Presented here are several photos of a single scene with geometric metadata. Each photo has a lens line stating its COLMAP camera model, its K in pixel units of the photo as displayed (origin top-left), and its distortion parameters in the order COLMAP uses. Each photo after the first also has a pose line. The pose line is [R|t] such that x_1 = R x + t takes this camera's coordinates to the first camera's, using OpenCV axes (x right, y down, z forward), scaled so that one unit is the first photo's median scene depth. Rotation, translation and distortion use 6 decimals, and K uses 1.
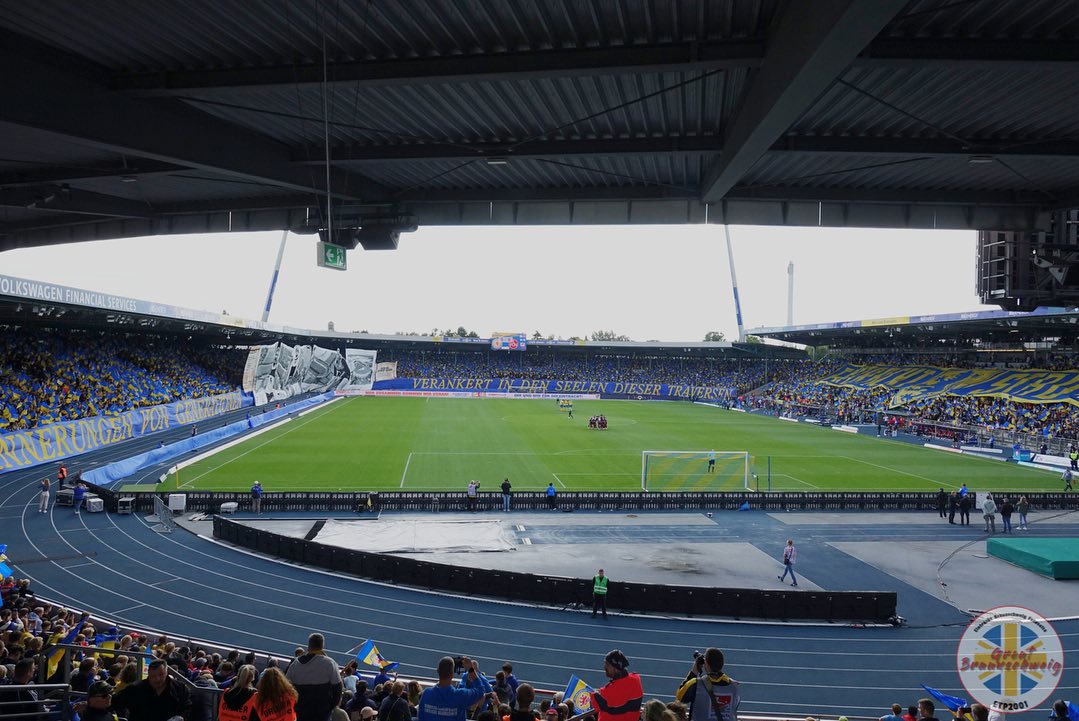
lens RADIAL K [[811.2, 0, 520.5], [0, 811.2, 350.8], [0, 0, 1]] dist [0.008373, 0.032060]
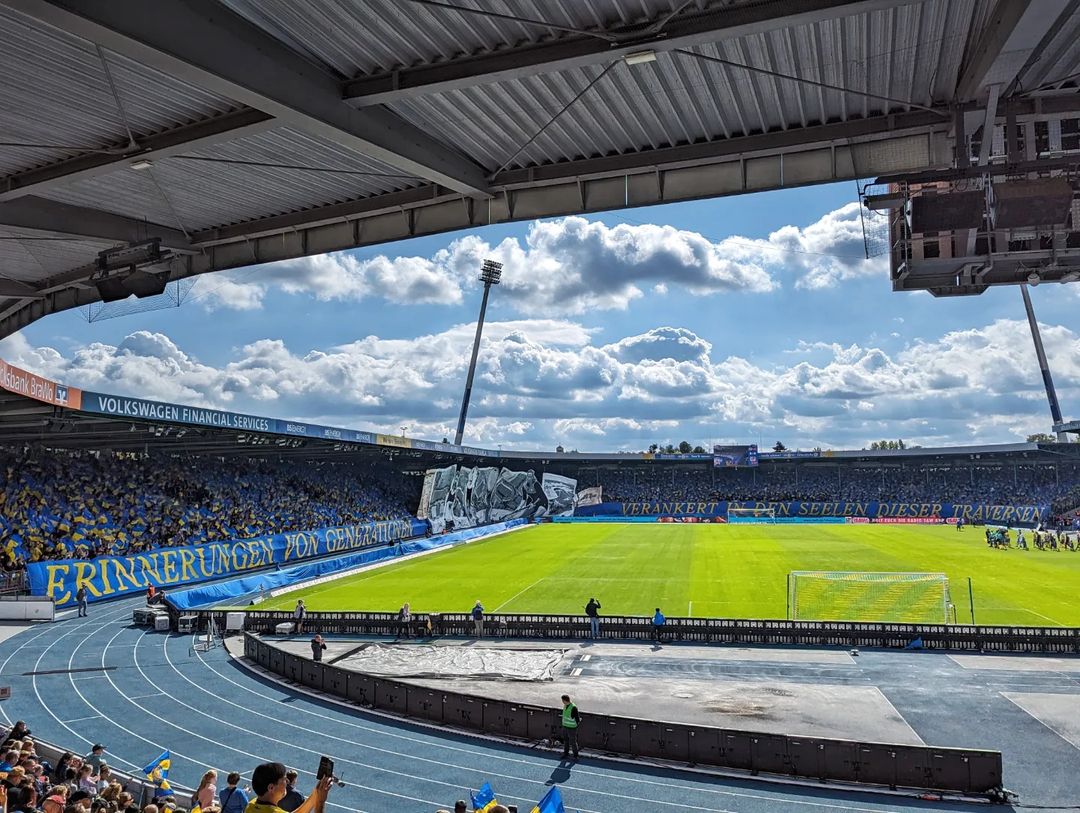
lens RADIAL K [[928.2, 0, 527.8], [0, 928.2, 405.0], [0, 0, 1]] dist [0.069718, -0.027744]
pose [[0.943599, -0.061598, -0.325311, 0.236791], [0.032592, 0.995050, -0.093878, 0.046261], [0.329483, 0.077981, 0.940936, 0.071153]]
